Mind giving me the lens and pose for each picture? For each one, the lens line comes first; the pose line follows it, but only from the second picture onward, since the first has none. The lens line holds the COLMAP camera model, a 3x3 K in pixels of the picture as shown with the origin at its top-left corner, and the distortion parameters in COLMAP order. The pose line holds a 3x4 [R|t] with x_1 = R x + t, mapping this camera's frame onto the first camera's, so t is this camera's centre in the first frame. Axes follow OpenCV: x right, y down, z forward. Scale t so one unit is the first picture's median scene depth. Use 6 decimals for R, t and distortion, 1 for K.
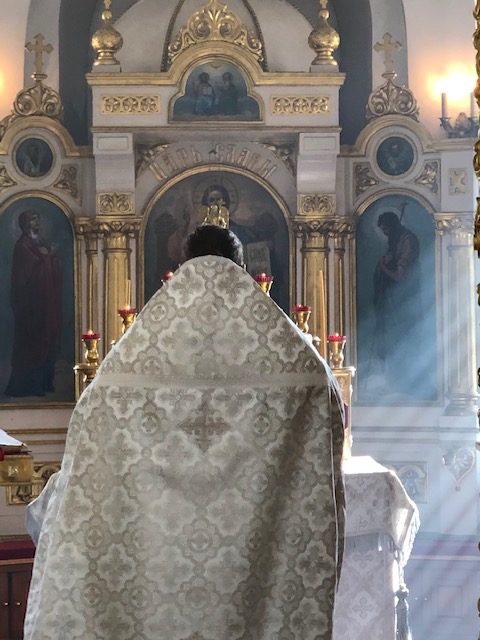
lens RADIAL K [[2196.8, 0, 240.0], [0, 2196.8, 320.0], [0, 0, 1]] dist [-0.256707, -0.722050]
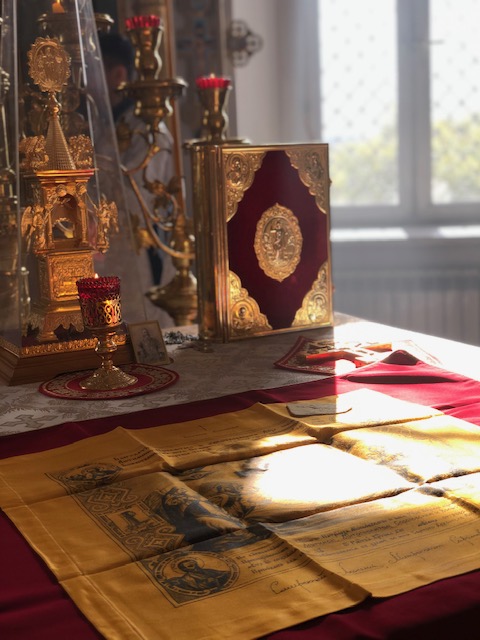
lens RADIAL K [[962.2, 0, 240.0], [0, 962.2, 320.0], [0, 0, 1]] dist [0.162461, -0.651298]
pose [[0.892644, -0.113947, 0.436122, -0.046484], [0.033626, 0.981659, 0.187655, 0.016965], [-0.449505, -0.152844, 0.880104, 0.631325]]
